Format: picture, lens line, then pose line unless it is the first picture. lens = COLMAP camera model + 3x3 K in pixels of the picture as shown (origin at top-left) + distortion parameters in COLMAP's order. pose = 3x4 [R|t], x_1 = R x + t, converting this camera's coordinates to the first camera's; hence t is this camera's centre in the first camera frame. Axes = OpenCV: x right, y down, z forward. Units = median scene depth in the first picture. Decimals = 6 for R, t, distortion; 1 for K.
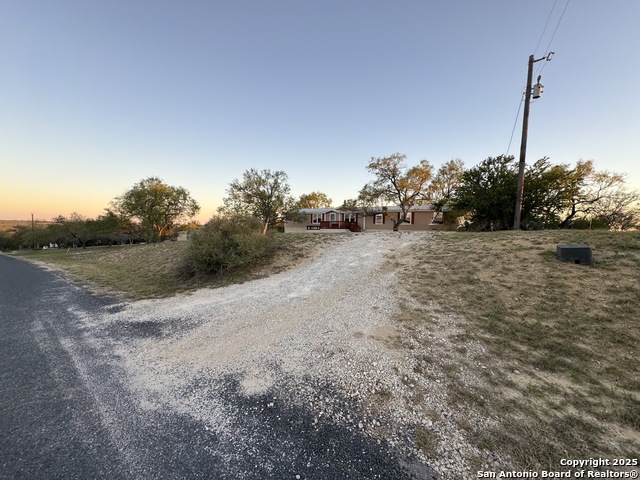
lens RADIAL K [[257.0, 0, 319.7], [0, 257.0, 242.1], [0, 0, 1]] dist [-0.002350, 0.000206]
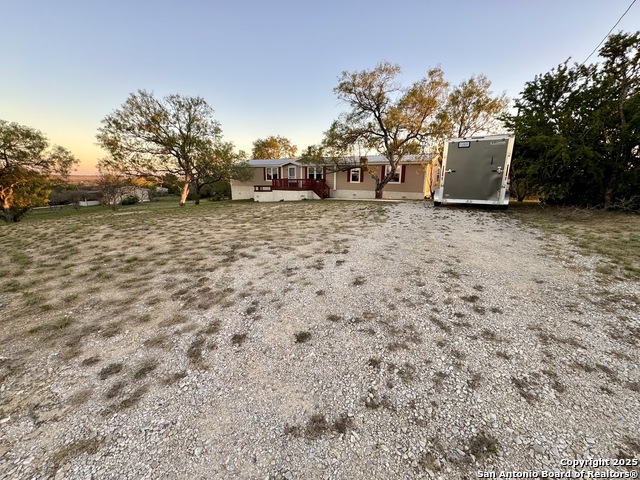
lens RADIAL K [[257.0, 0, 321.3], [0, 257.0, 239.9], [0, 0, 1]] dist [-0.002350, 0.000206]
pose [[0.995971, -0.033693, 0.083111, 0.079298], [0.018098, 0.983187, 0.181705, -0.048434], [-0.087836, -0.179469, 0.979835, 0.311192]]
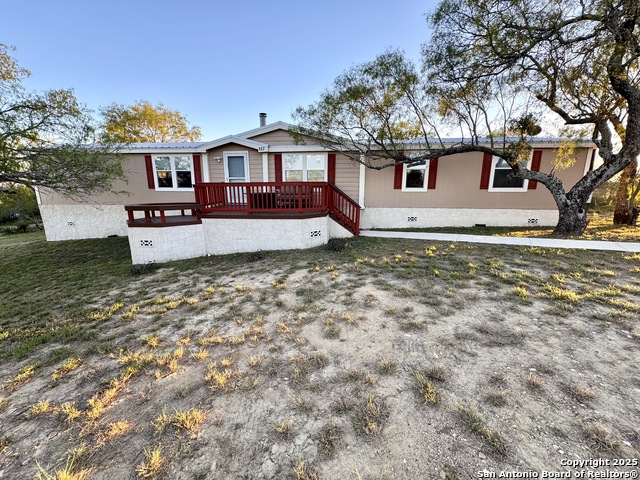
lens RADIAL K [[257.0, 0, 320.8], [0, 257.0, 237.4], [0, 0, 1]] dist [-0.002350, 0.000206]
pose [[0.860422, -0.119745, 0.495313, -0.023376], [0.045089, 0.986076, 0.160065, -0.074191], [-0.507584, -0.115390, 0.853841, 0.849089]]
